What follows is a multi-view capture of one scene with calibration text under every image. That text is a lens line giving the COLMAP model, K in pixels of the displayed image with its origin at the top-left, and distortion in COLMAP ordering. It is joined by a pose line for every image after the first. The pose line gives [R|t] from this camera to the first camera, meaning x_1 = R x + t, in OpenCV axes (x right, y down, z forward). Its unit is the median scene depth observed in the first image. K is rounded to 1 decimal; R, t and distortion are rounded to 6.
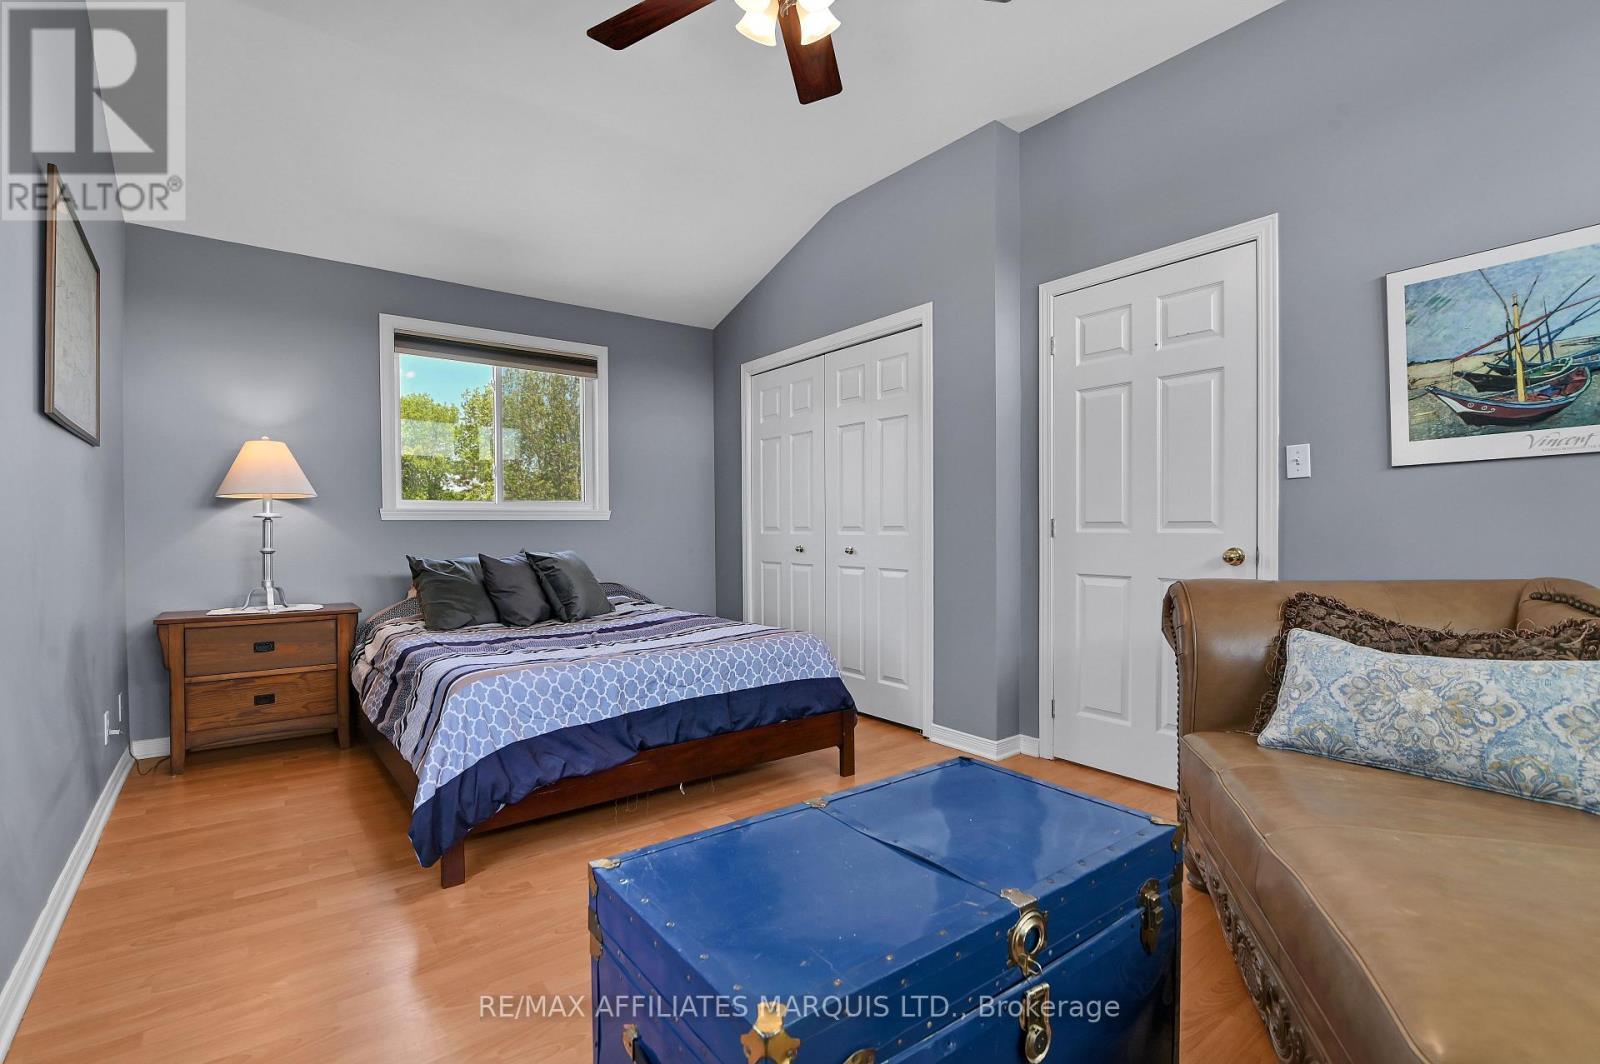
lens RADIAL K [[736.4, 0, 786.8], [0, 736.4, 528.5], [0, 0, 1]] dist [-0.021048, -0.000187]
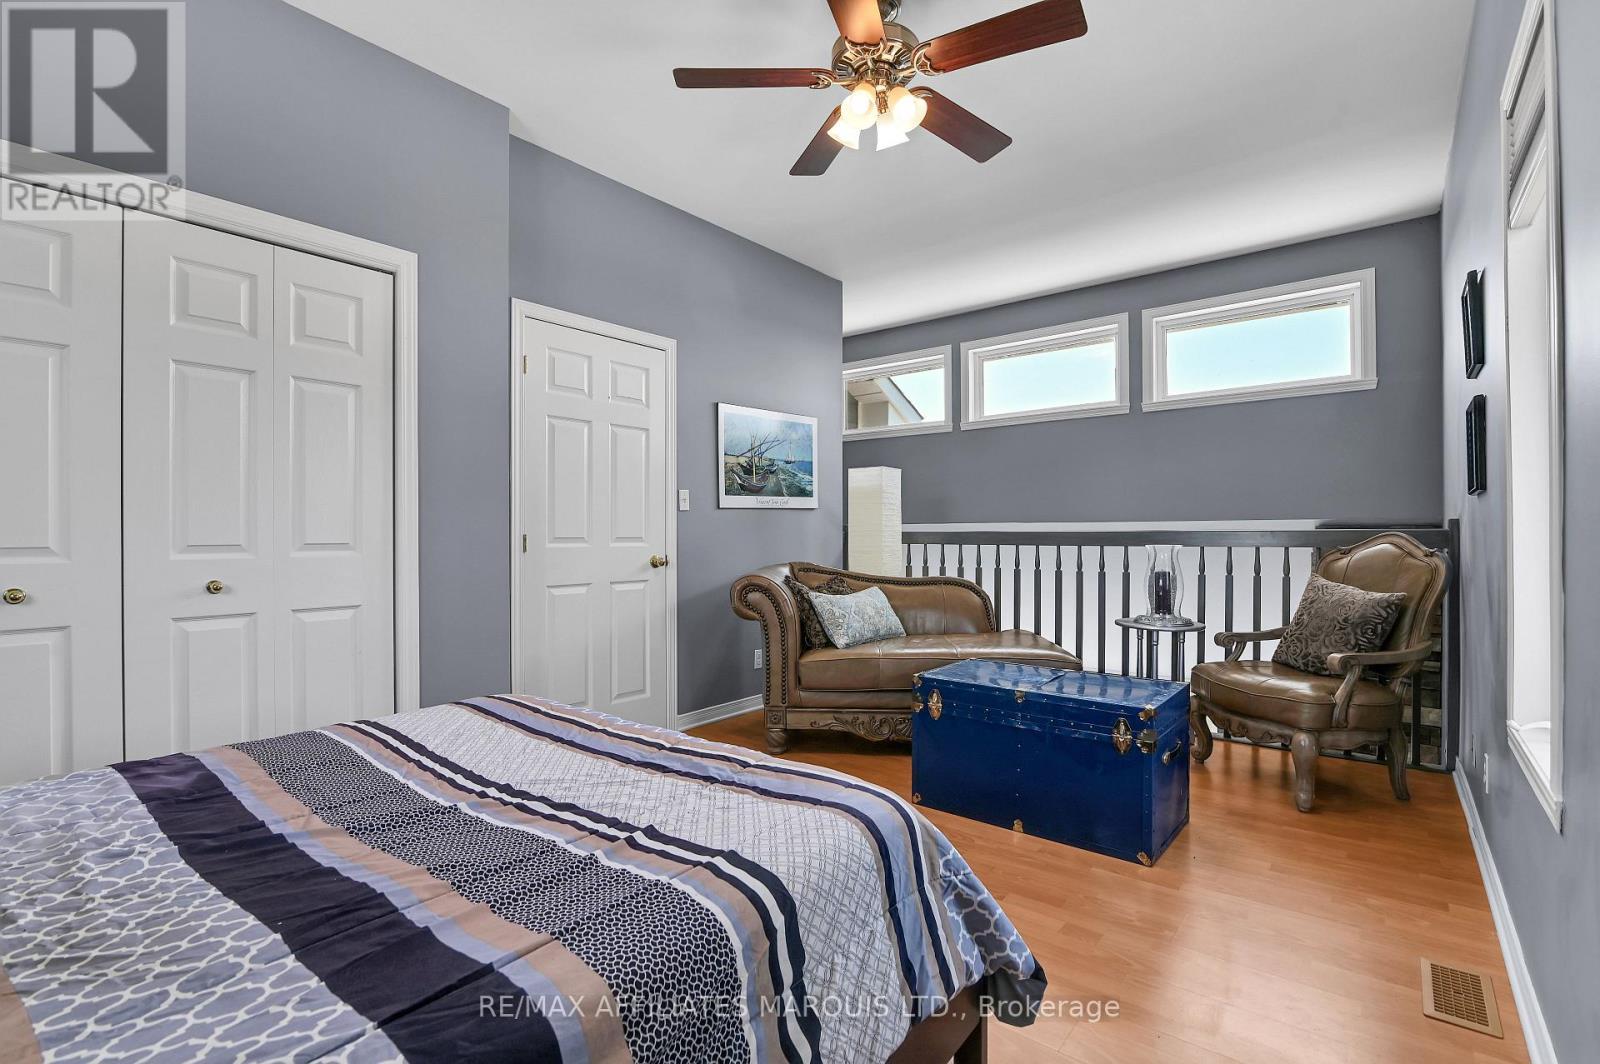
lens RADIAL K [[736.4, 0, 786.9], [0, 736.4, 533.8], [0, 0, 1]] dist [-0.021048, -0.000187]
pose [[-0.229935, 0.008417, 0.973170, -0.858283], [0.009456, 0.999935, -0.006414, -0.005171], [-0.973160, 0.007727, -0.230000, 1.065299]]
